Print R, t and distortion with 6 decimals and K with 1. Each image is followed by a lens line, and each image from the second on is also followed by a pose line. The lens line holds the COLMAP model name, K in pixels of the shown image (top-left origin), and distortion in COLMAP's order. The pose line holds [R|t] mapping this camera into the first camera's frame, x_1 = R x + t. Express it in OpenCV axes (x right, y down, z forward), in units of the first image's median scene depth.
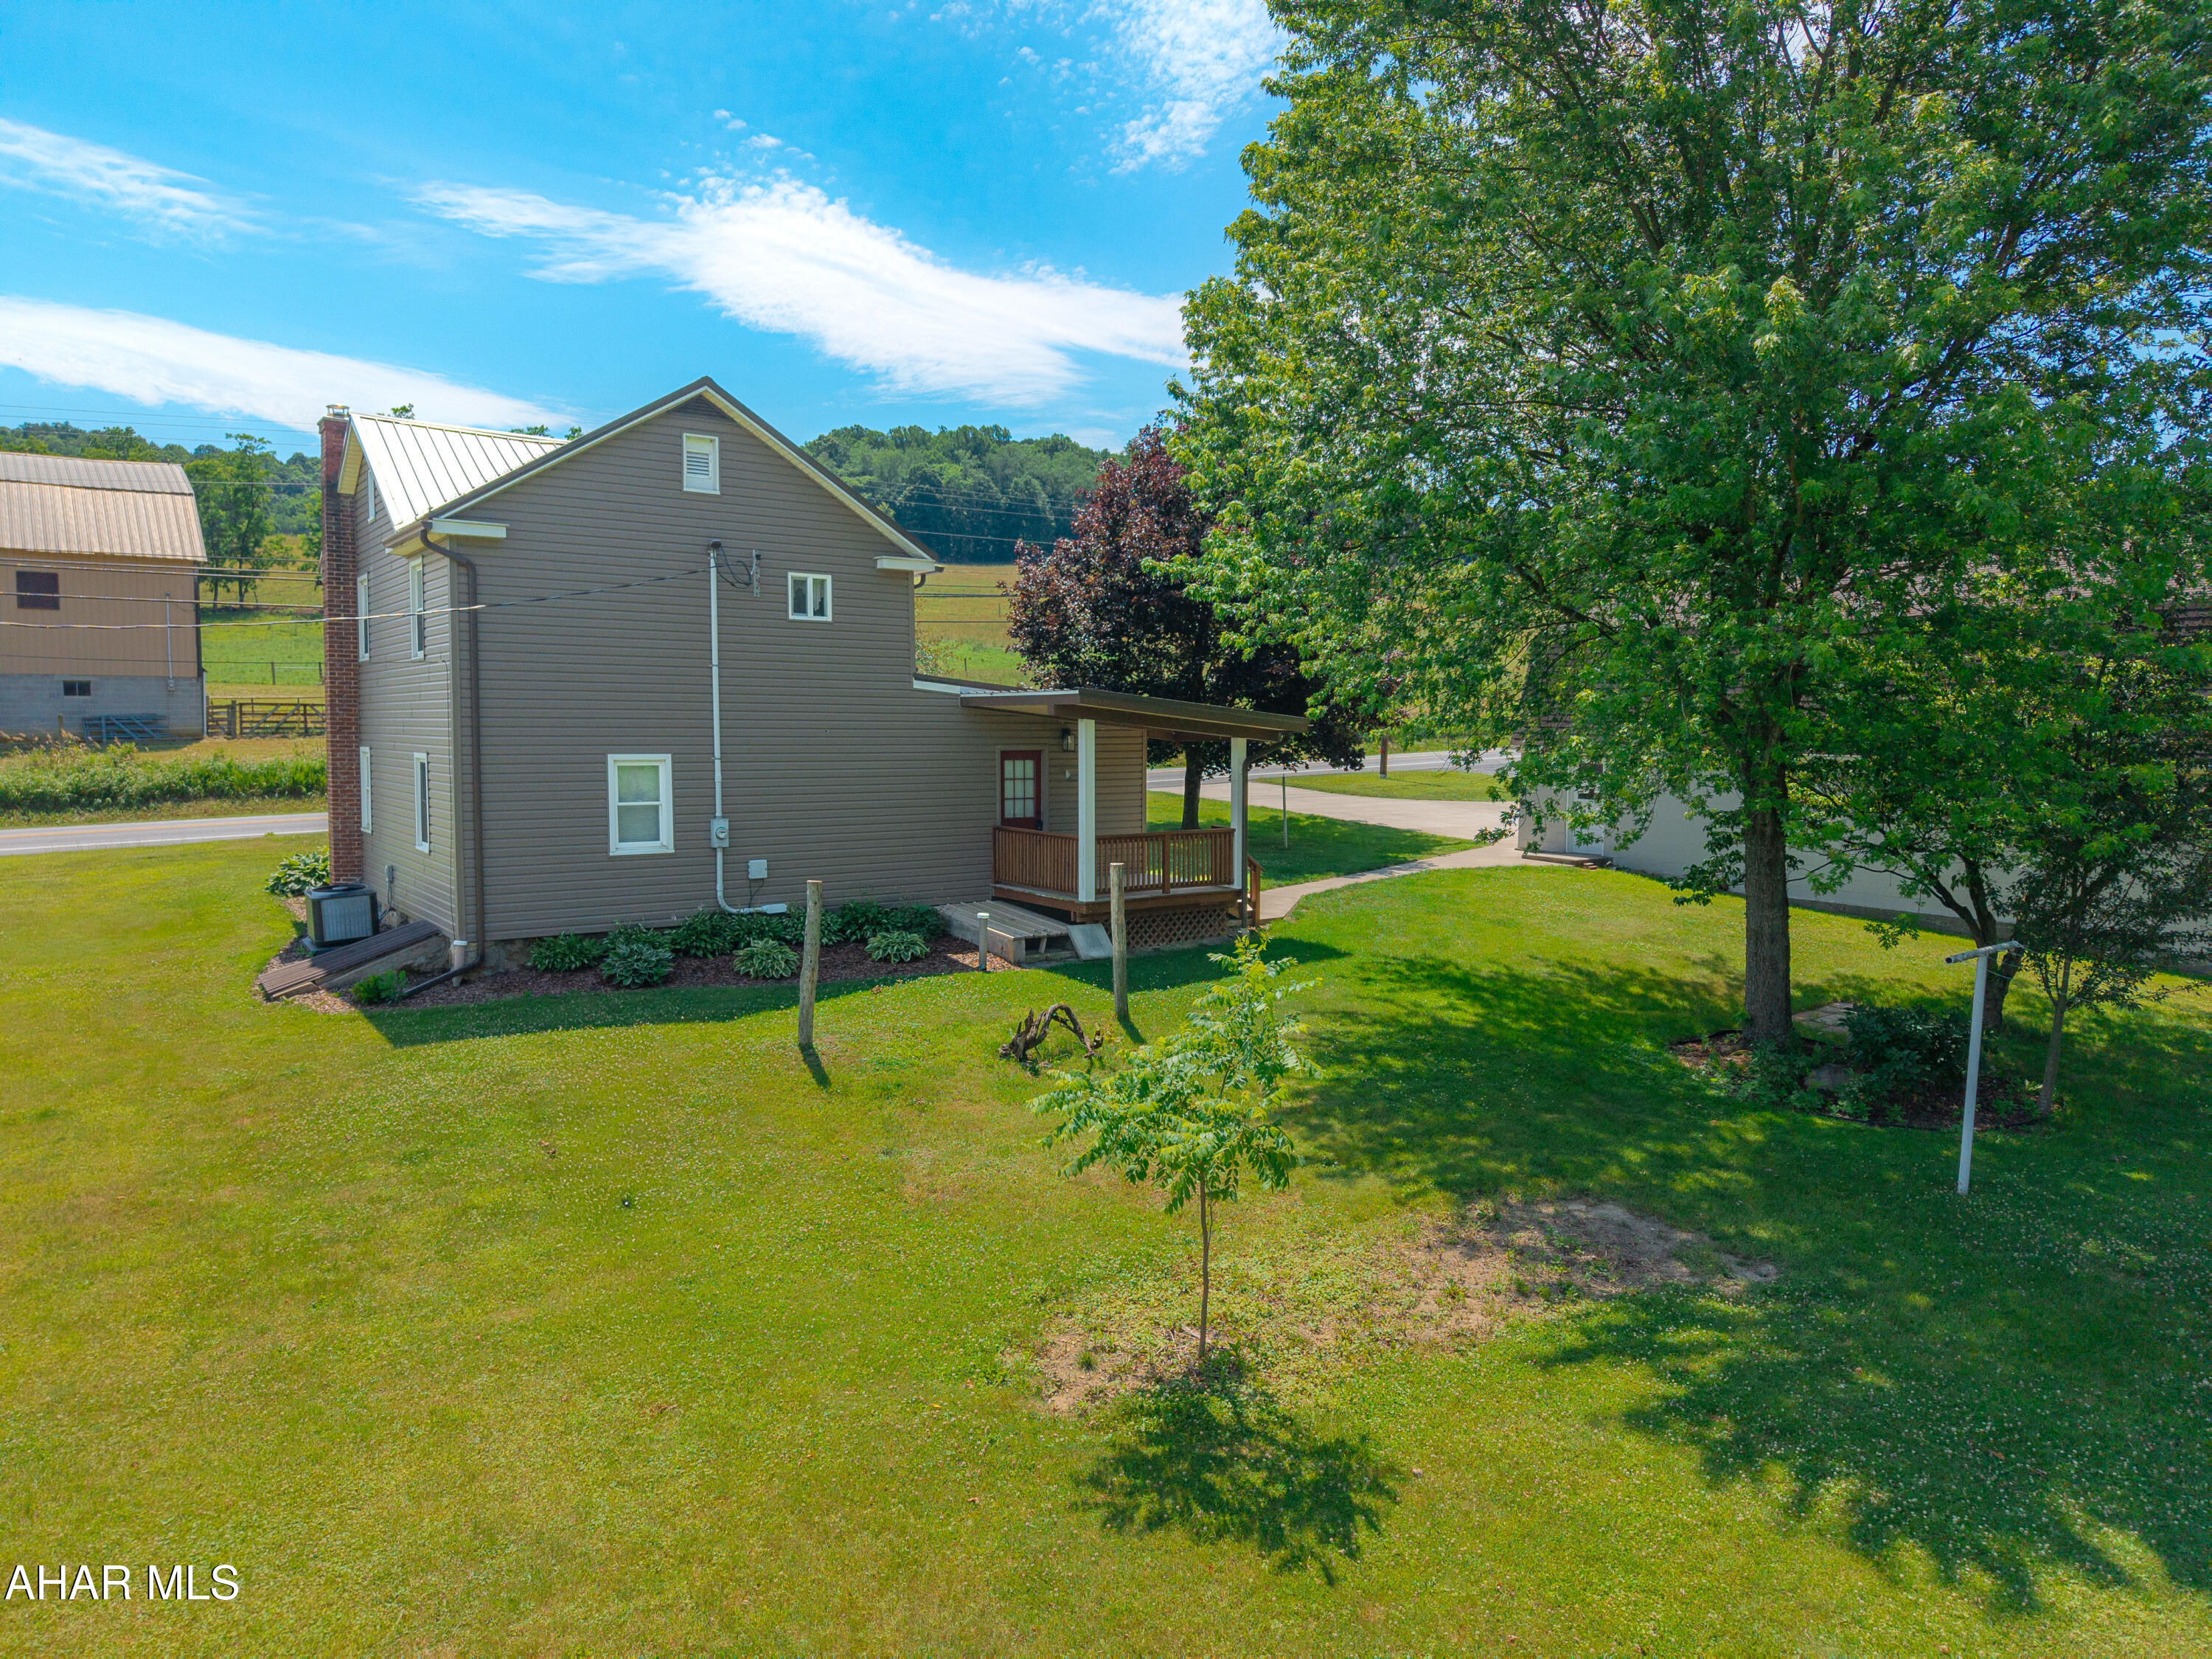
lens RADIAL K [[1489.4, 0, 1097.2], [0, 1489.4, 830.7], [0, 0, 1]] dist [-0.003413, -0.001139]
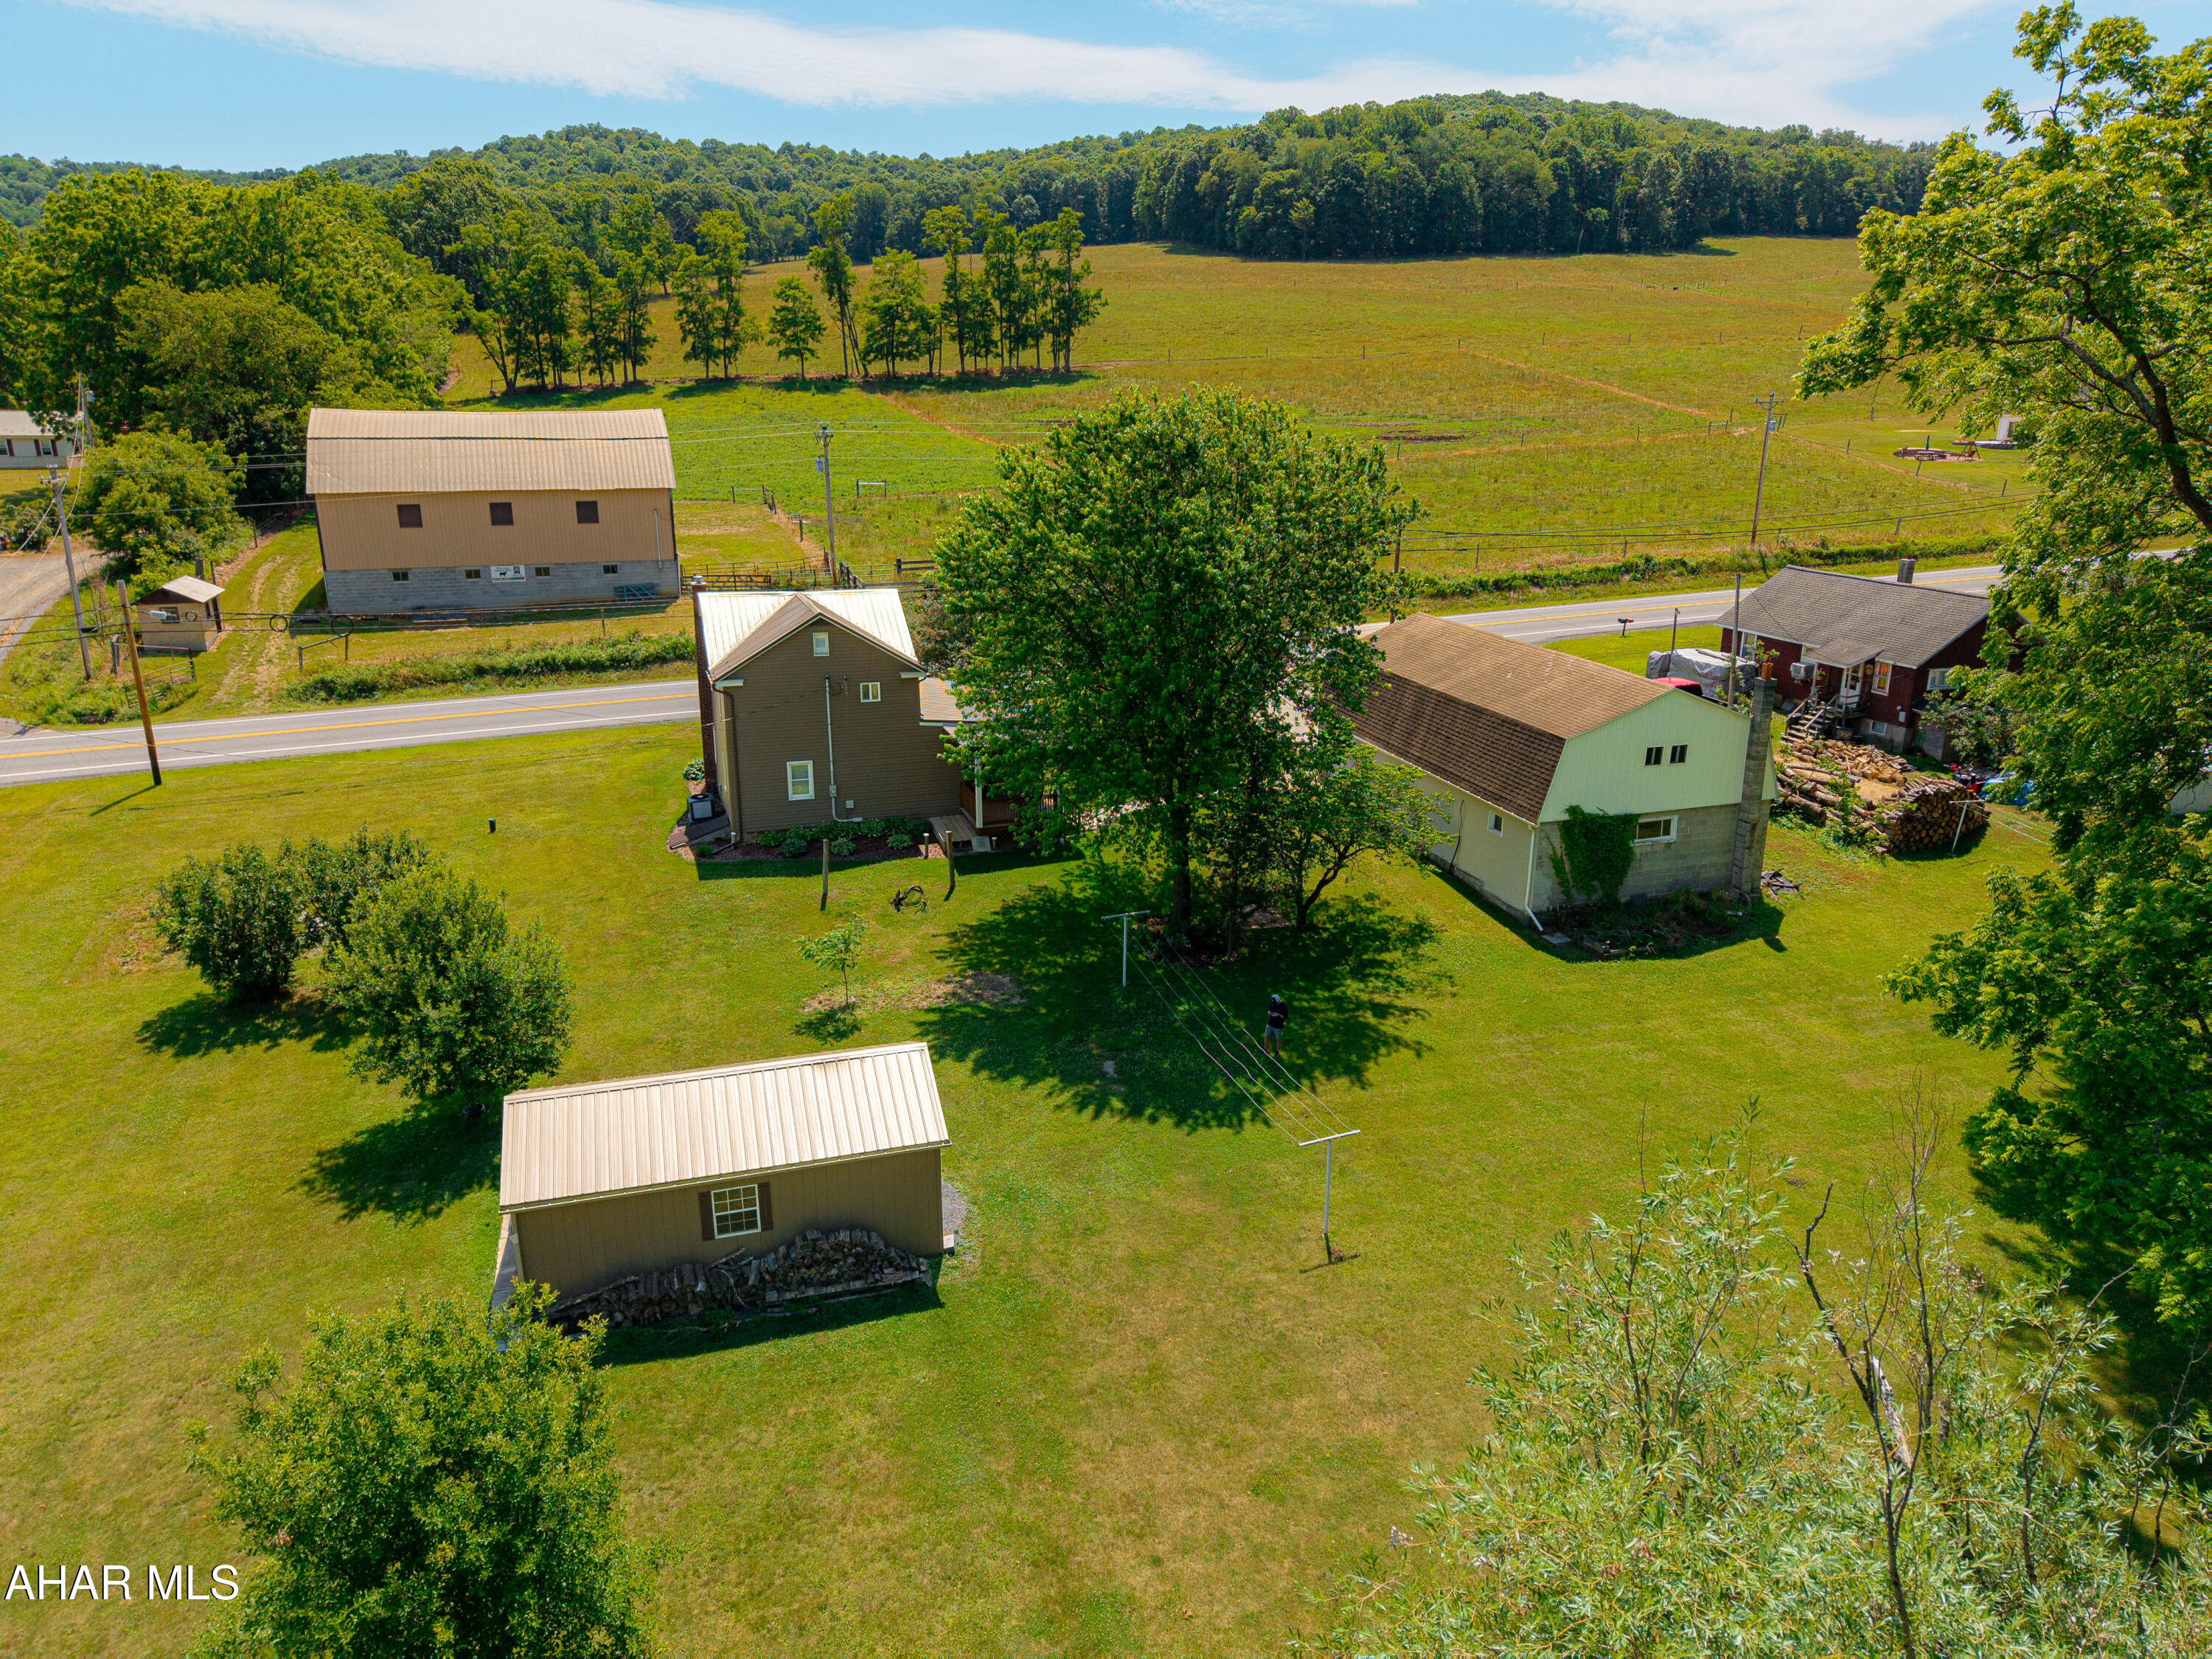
lens RADIAL K [[1477.5, 0, 1094.7], [0, 1477.5, 821.8], [0, 0, 1]] dist [0.012045, -0.003798]
pose [[0.954599, 0.086593, -0.285029, 0.815953], [-0.023629, 0.975815, 0.217319, -0.461704], [0.296954, -0.200717, 0.933558, -1.109446]]
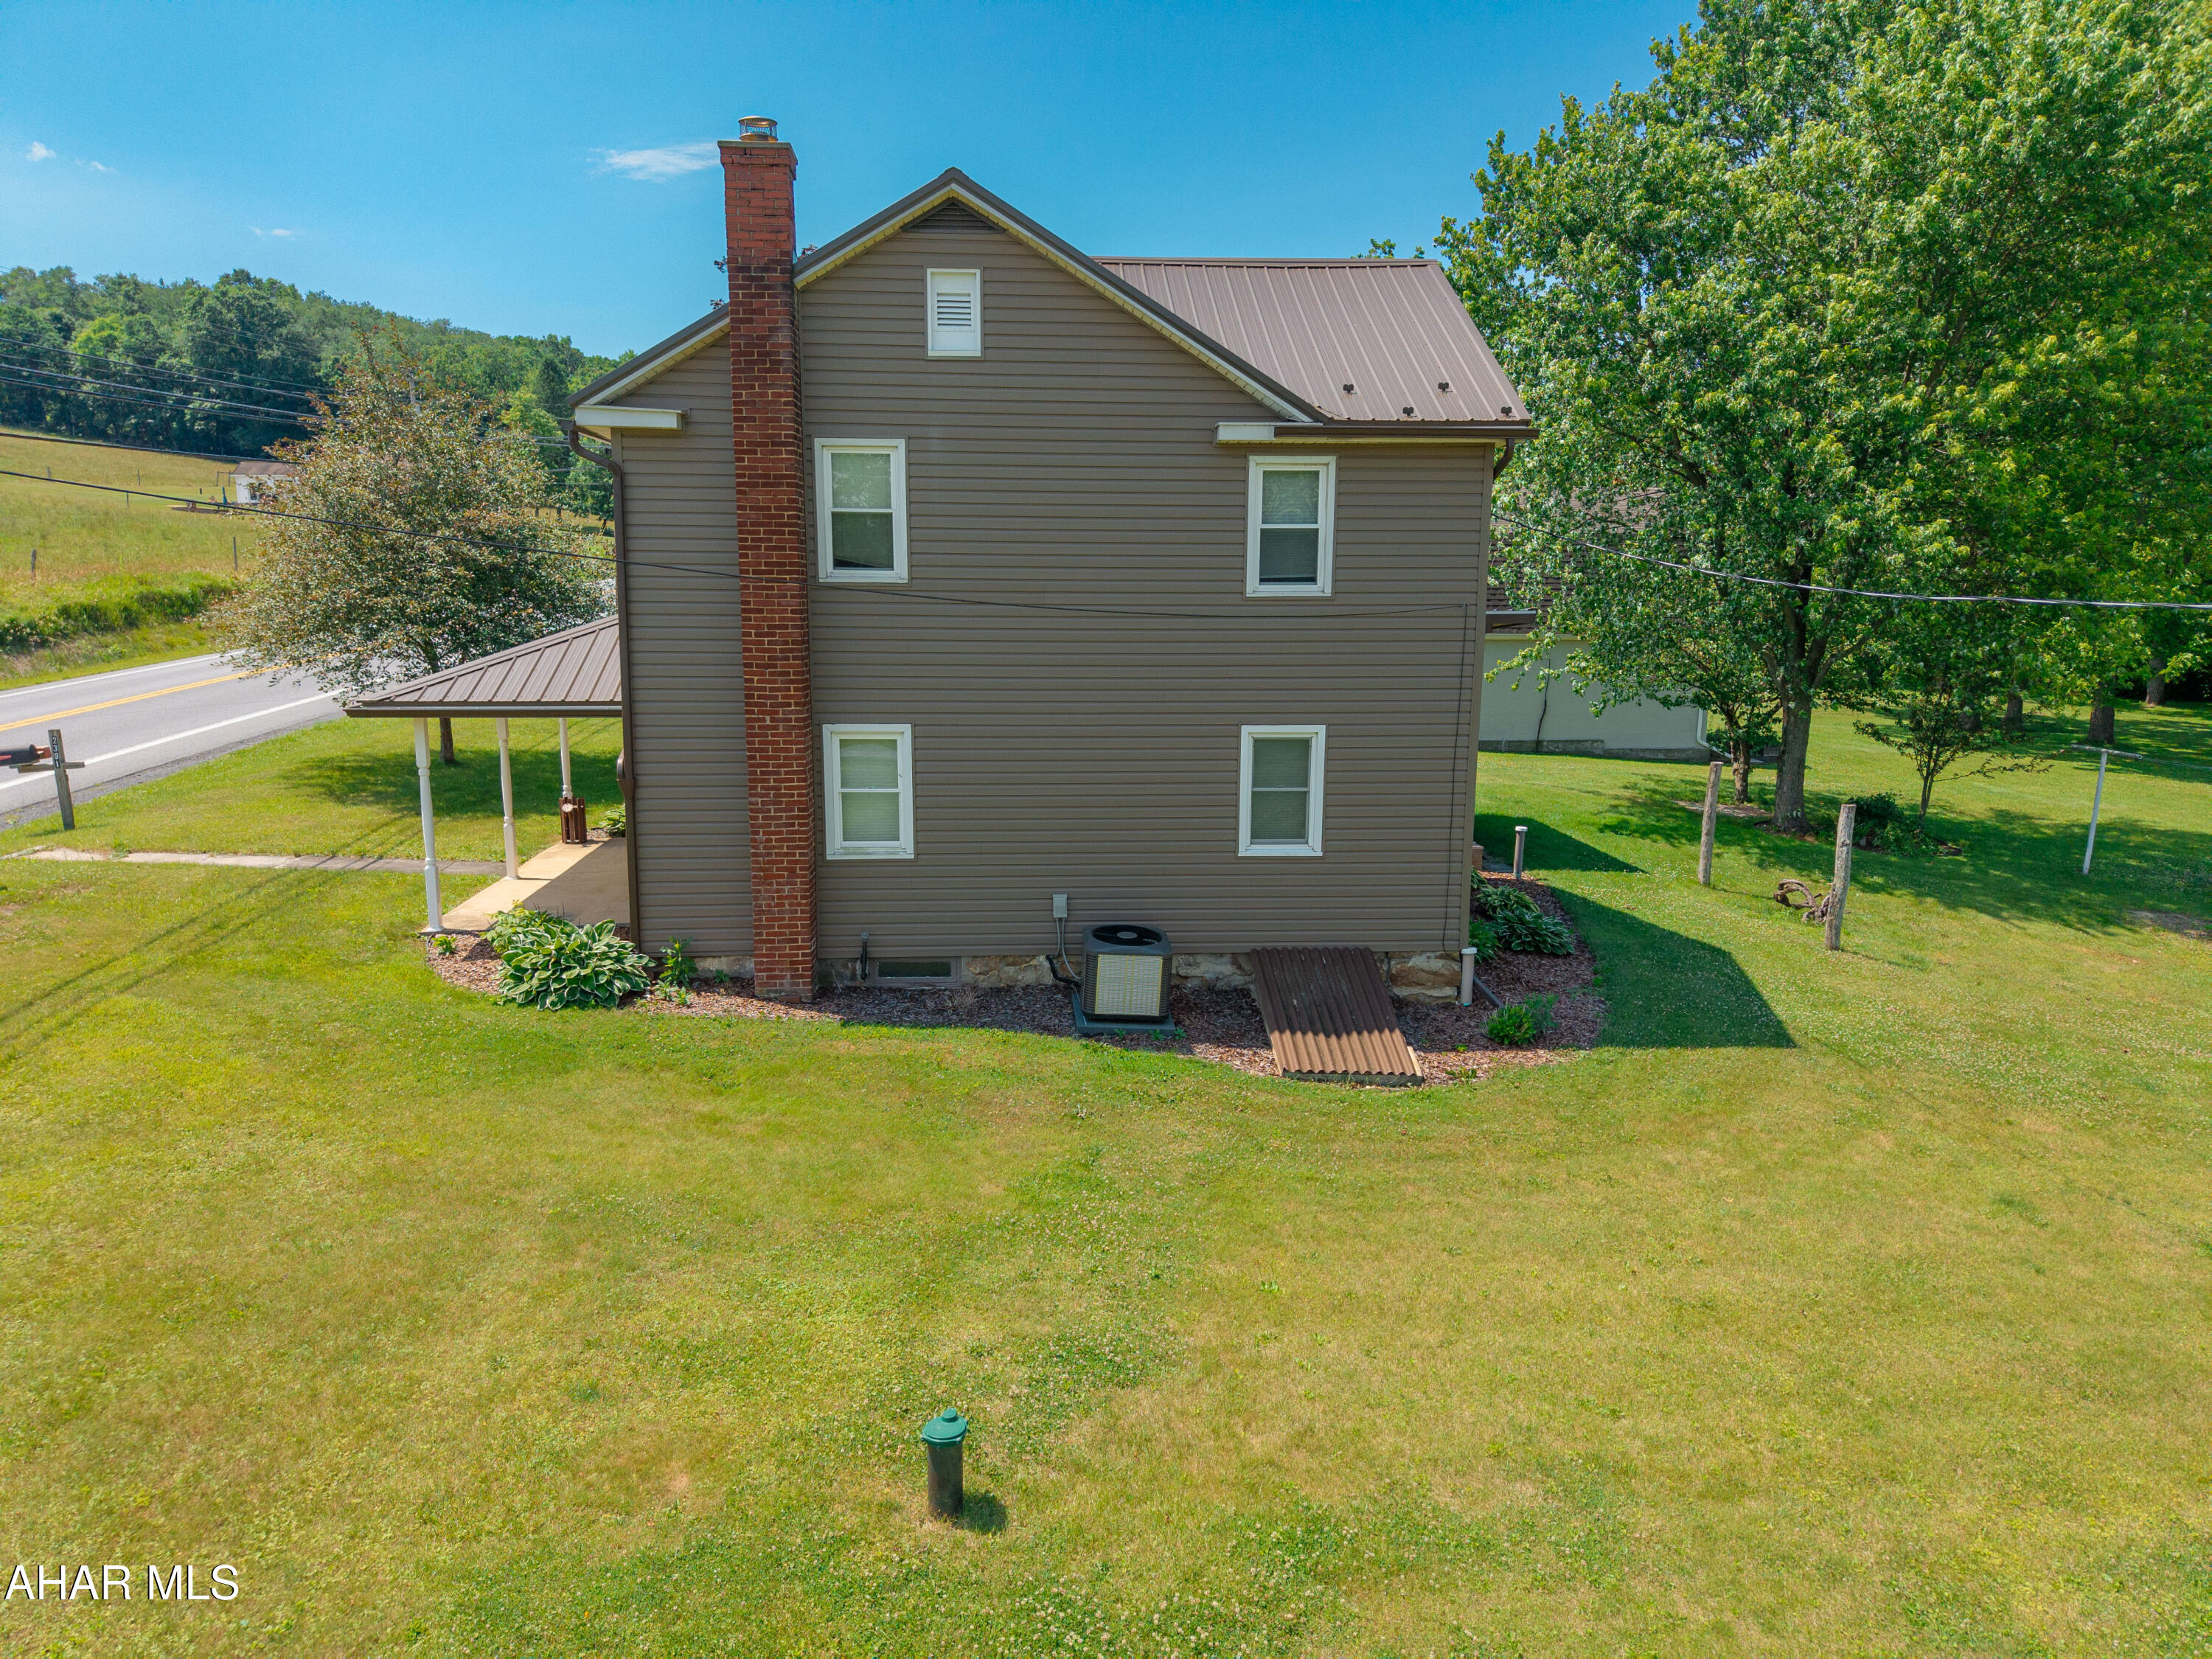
lens RADIAL K [[1477.5, 0, 1094.7], [0, 1477.5, 821.8], [0, 0, 1]] dist [0.012045, -0.003798]
pose [[0.515517, -0.150151, 0.843621, -1.056719], [0.057638, 0.988374, 0.140693, -0.111534], [-0.854939, -0.023905, 0.518178, 0.634961]]
